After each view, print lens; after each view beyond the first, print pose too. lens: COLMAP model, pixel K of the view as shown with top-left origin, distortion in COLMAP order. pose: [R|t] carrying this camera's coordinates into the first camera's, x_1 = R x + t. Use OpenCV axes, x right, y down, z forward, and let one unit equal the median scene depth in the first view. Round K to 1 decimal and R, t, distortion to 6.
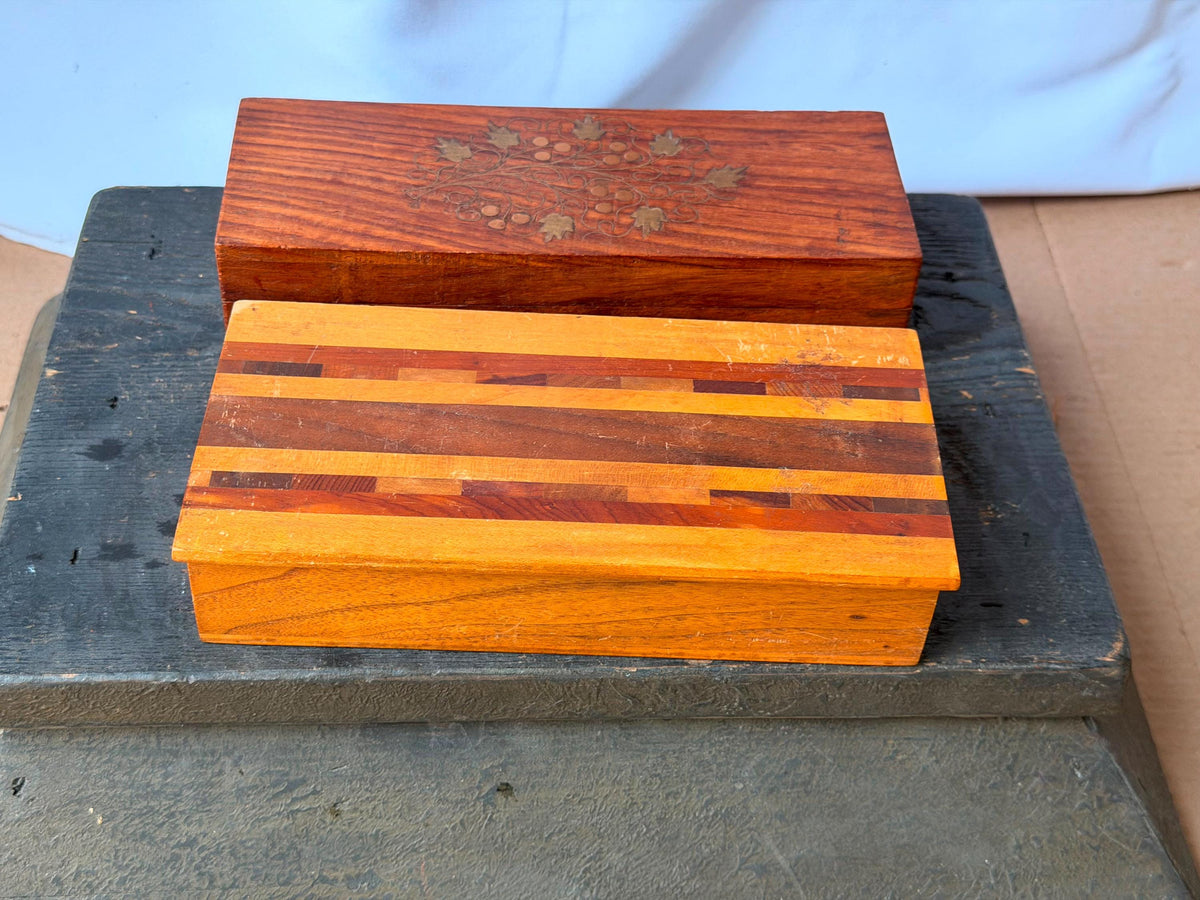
lens RADIAL K [[1725.7, 0, 608.7], [0, 1725.7, 454.0], [0, 0, 1]] dist [0.114575, 0.000000]
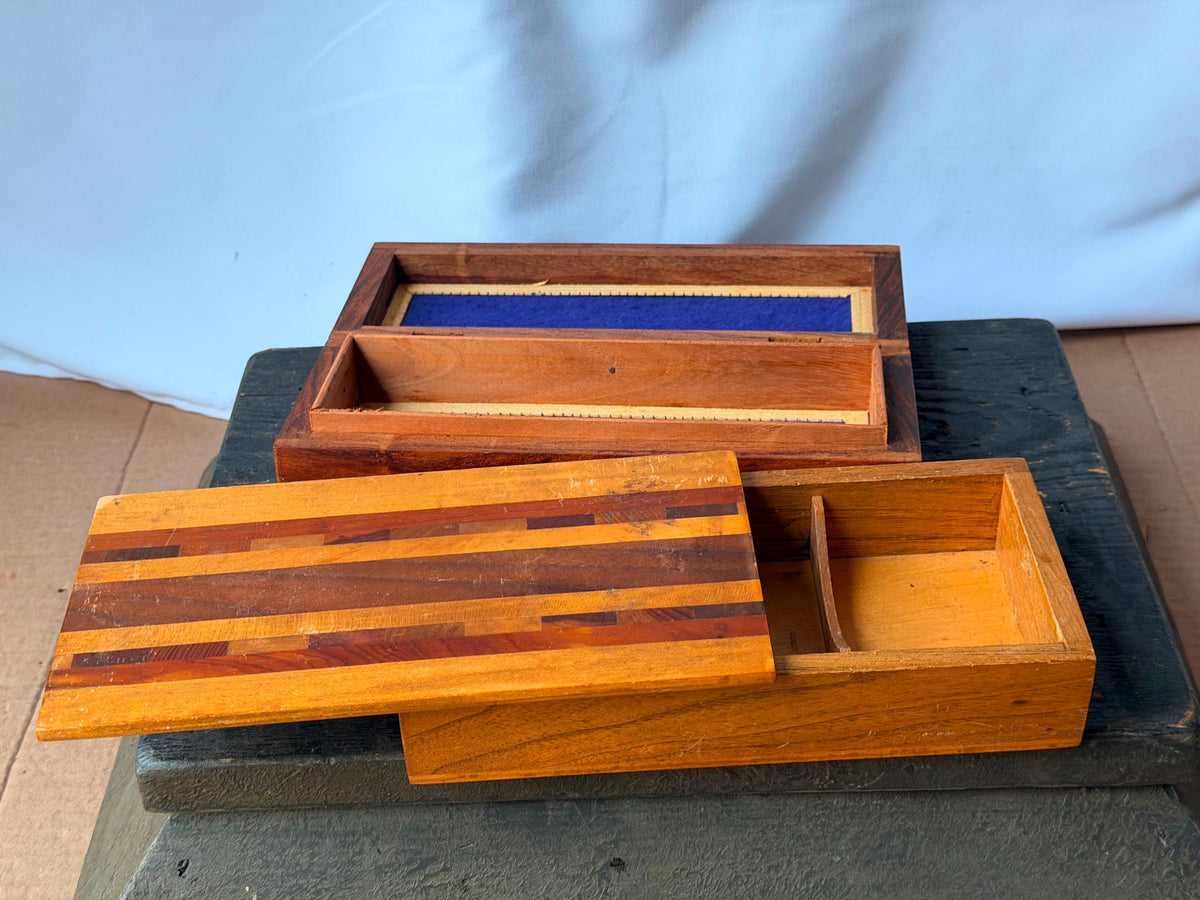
lens RADIAL K [[1725.7, 0, 594.8], [0, 1725.7, 457.8], [0, 0, 1]] dist [0.114575, 0.000000]
pose [[0.994380, -0.043164, -0.096675, 0.041573], [0.031965, 0.992904, -0.114540, 0.064379], [0.100933, 0.110806, 0.988704, -0.101718]]
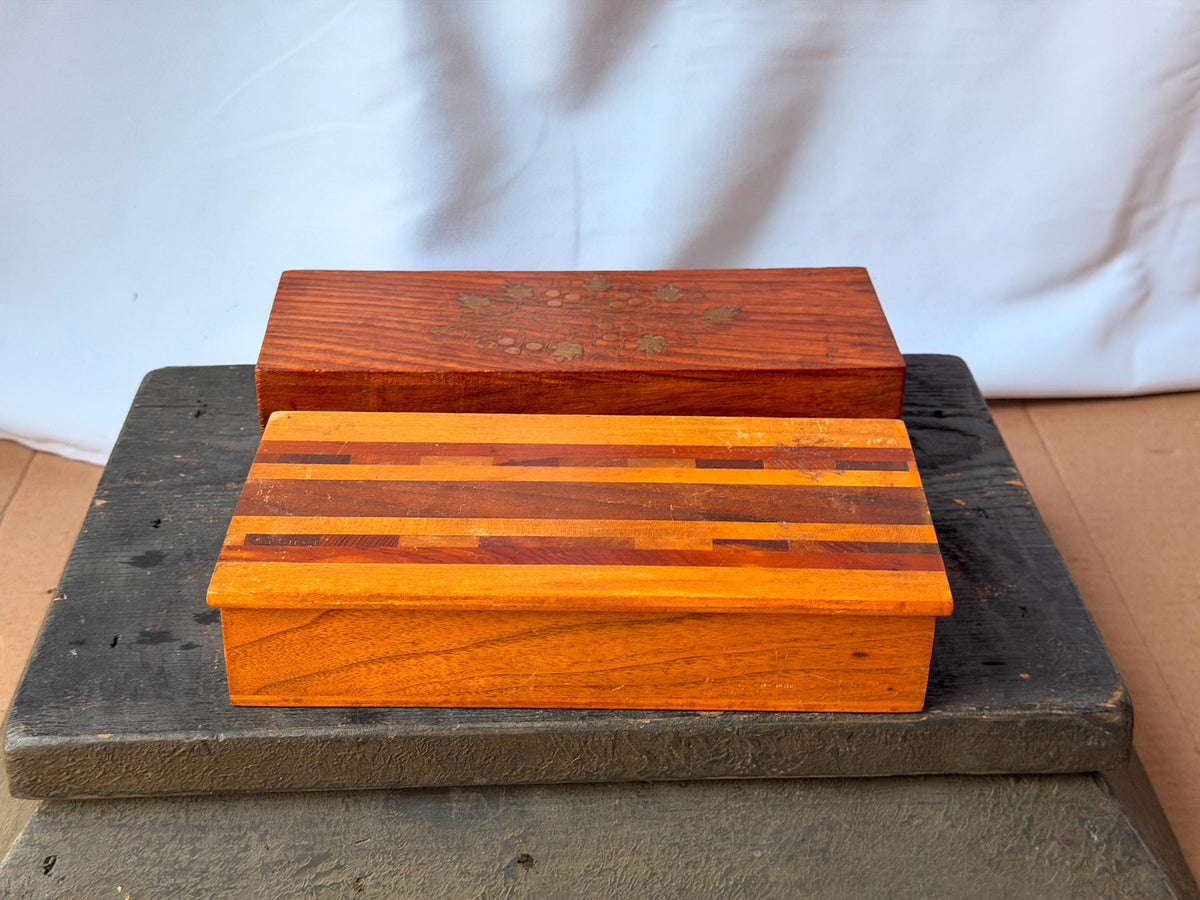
lens RADIAL K [[1725.7, 0, 610.7], [0, 1725.7, 437.2], [0, 0, 1]] dist [0.114575, 0.000000]
pose [[0.999292, -0.033006, -0.018063, 0.016124], [0.027476, 0.968122, -0.248968, 0.206220], [0.025704, 0.248295, 0.968343, -0.042194]]
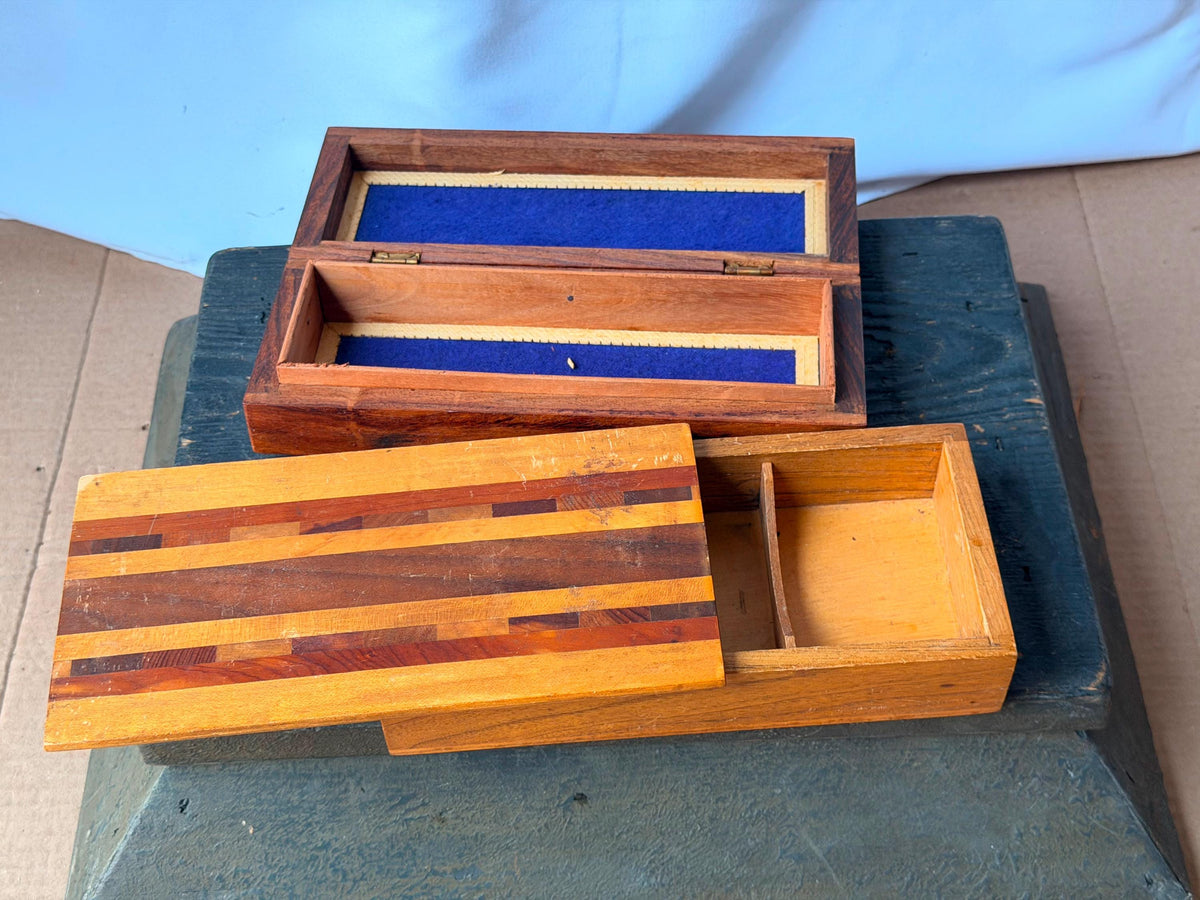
lens RADIAL K [[1725.7, 0, 598.2], [0, 1725.7, 439.0], [0, 0, 1]] dist [0.114575, 0.000000]
pose [[0.996535, -0.031503, -0.076974, 0.051908], [0.041234, 0.990877, 0.128309, -0.203625], [0.072229, -0.131039, 0.988743, -0.148332]]
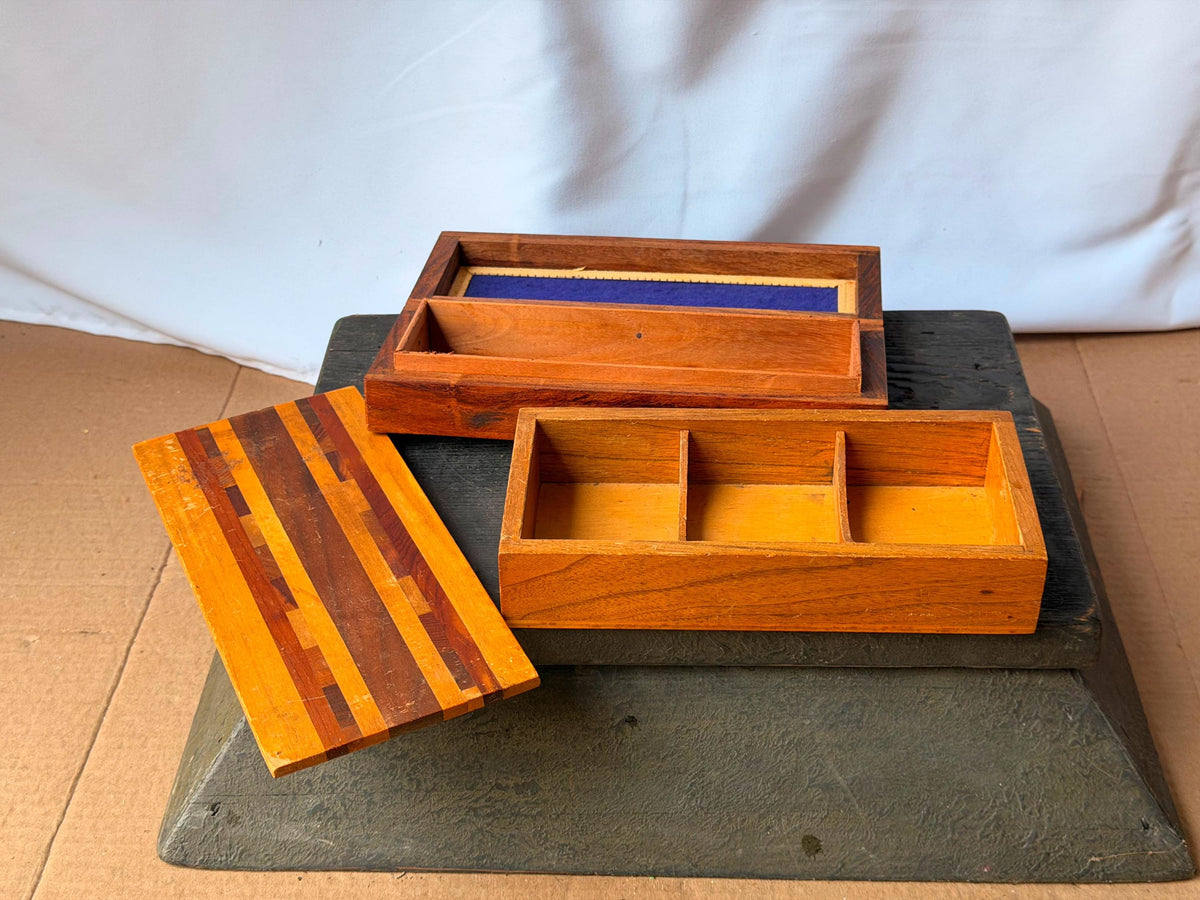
lens RADIAL K [[1725.7, 0, 591.2], [0, 1725.7, 427.7], [0, 0, 1]] dist [0.114575, 0.000000]
pose [[0.994688, -0.012030, -0.102231, 0.049209], [-0.004206, 0.987569, -0.157131, 0.178376], [0.102851, 0.156726, 0.982272, -0.360176]]
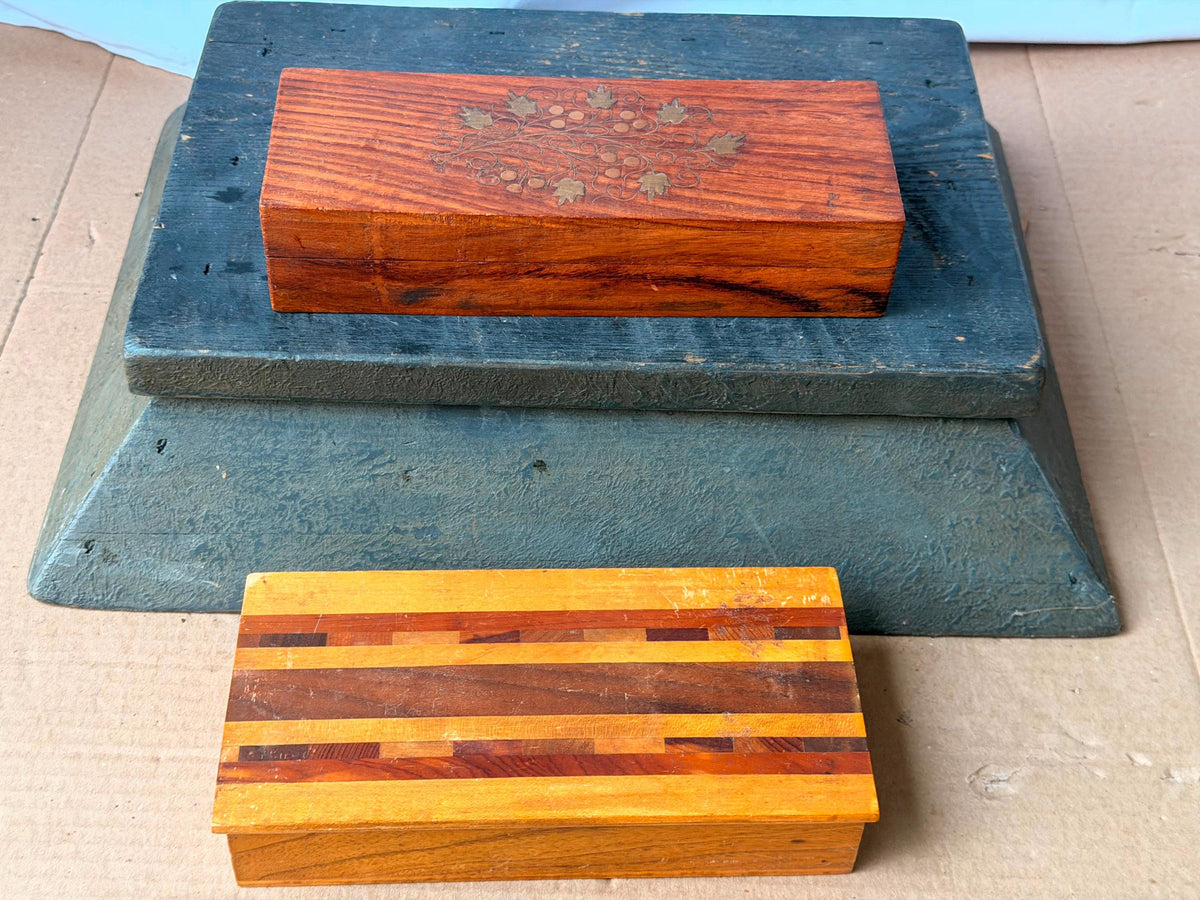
lens RADIAL K [[1725.7, 0, 577.5], [0, 1725.7, 458.6], [0, 0, 1]] dist [0.114575, 0.000000]
pose [[0.998056, 0.027090, -0.056136, 0.037426], [-0.025497, 0.999257, 0.028904, 0.150311], [0.056878, -0.027416, 0.998005, -0.247081]]
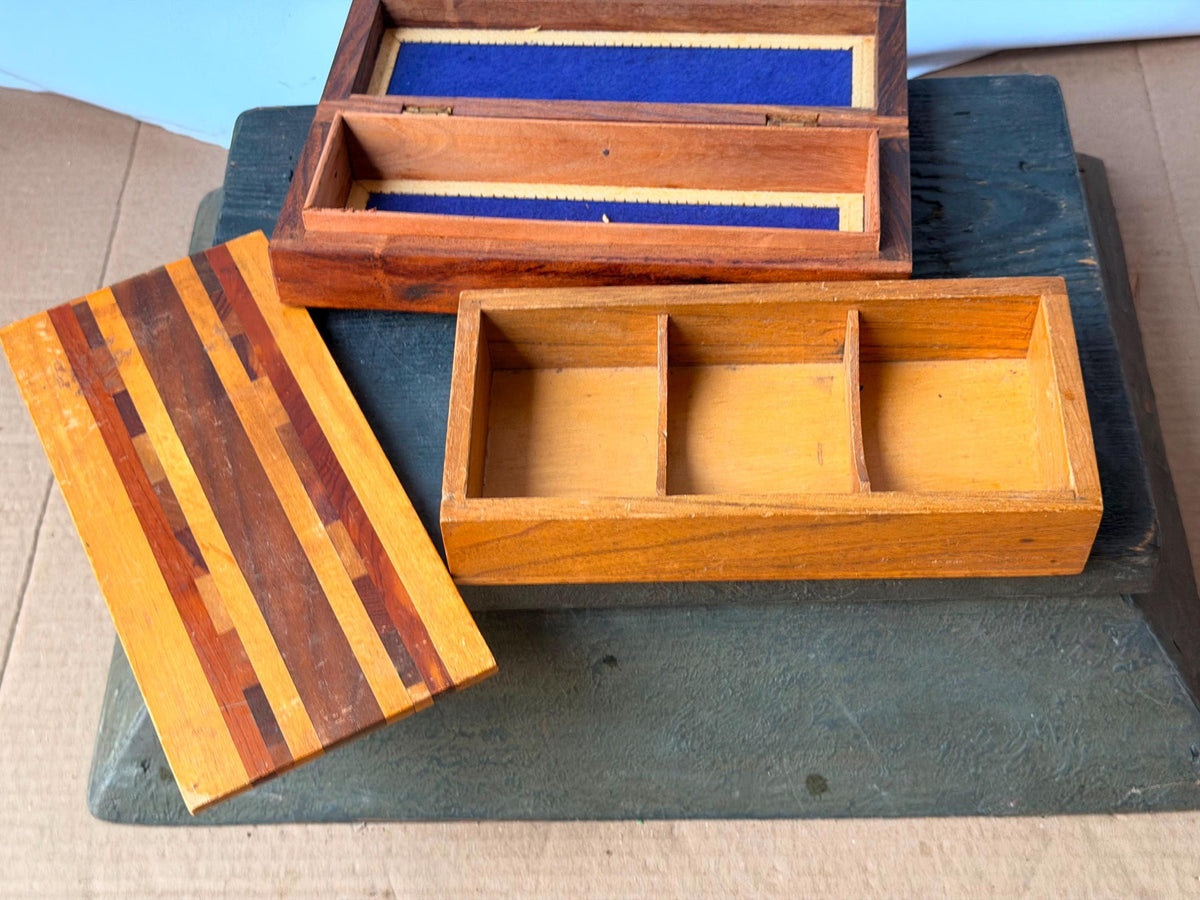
lens RADIAL K [[1725.7, 0, 597.3], [0, 1725.7, 466.7], [0, 0, 1]] dist [0.114575, 0.000000]
pose [[0.993774, -0.018934, -0.109790, 0.062119], [0.037795, 0.984310, 0.172354, -0.137318], [0.104804, -0.175430, 0.978897, -0.123406]]
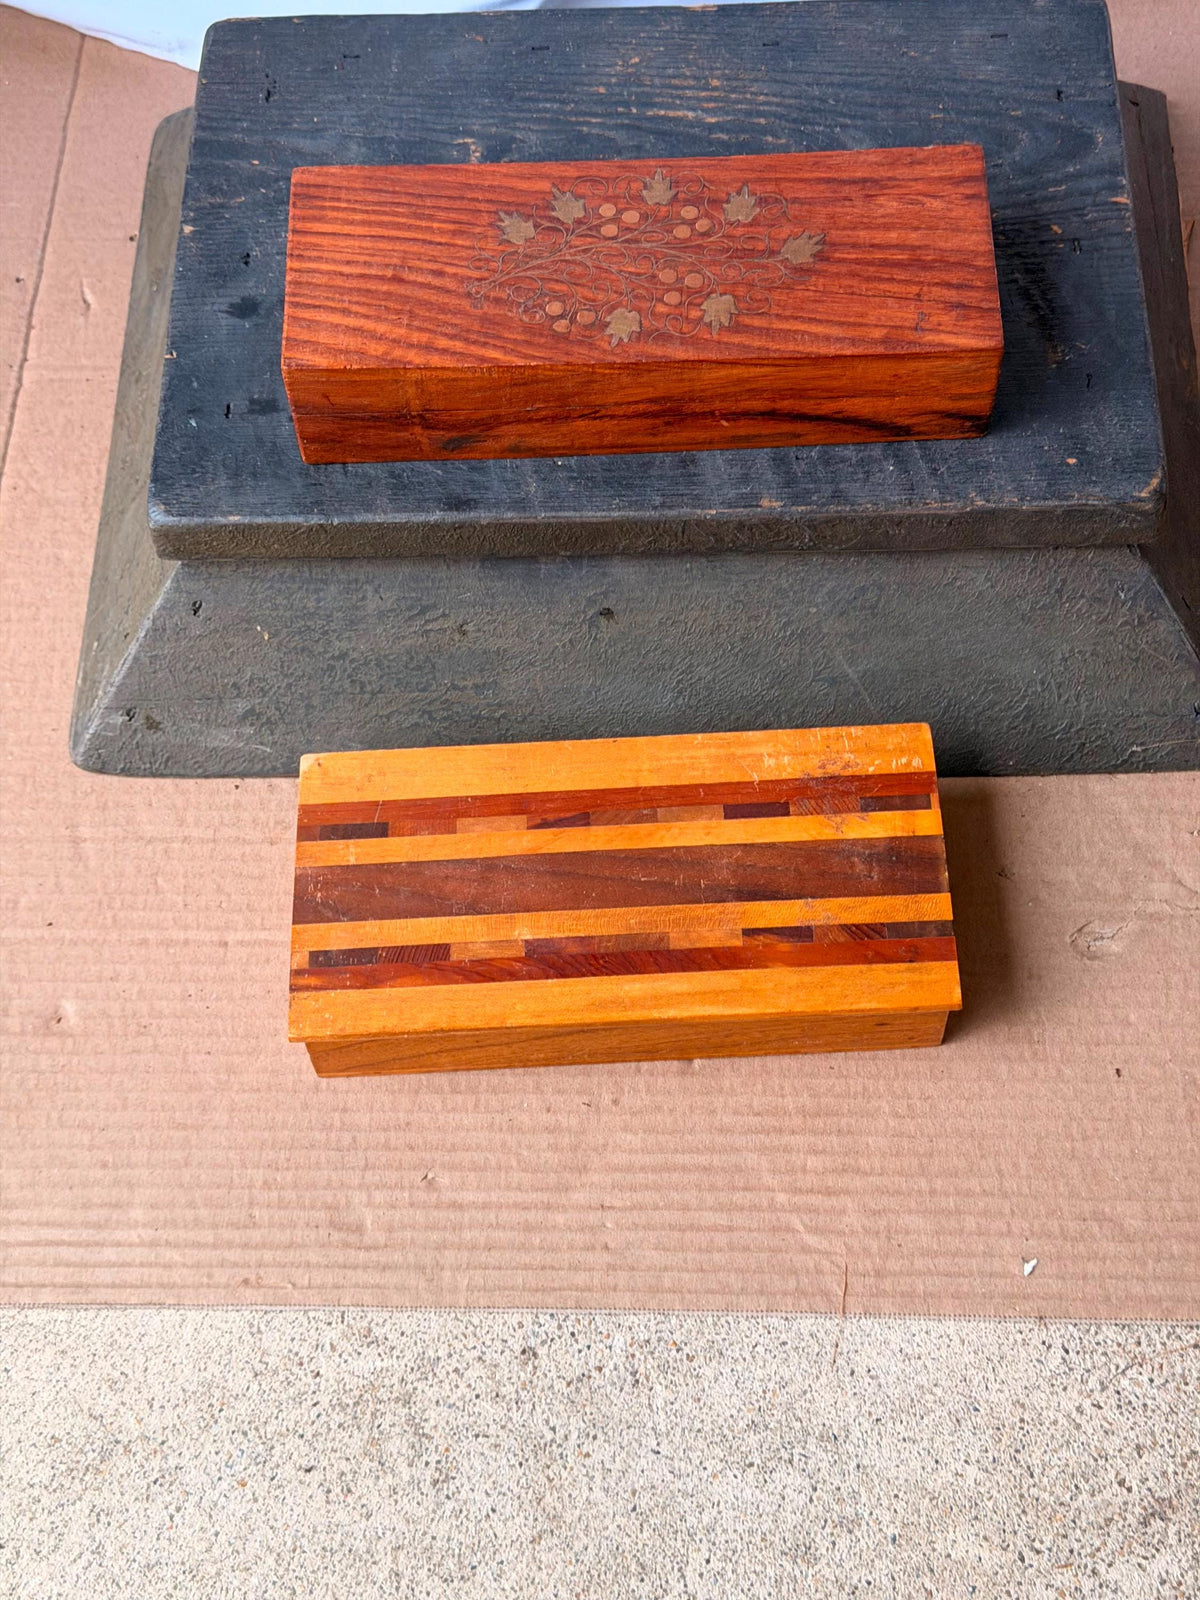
lens RADIAL K [[2301.0, 0, 593.9], [0, 2301.0, 806.9], [0, 0, 1]] dist [0.114575, 0.000000]
pose [[0.993990, 0.008465, -0.109139, 0.098376], [0.022729, 0.959317, 0.281415, -0.111854], [0.107082, -0.282205, 0.953359, -0.485908]]
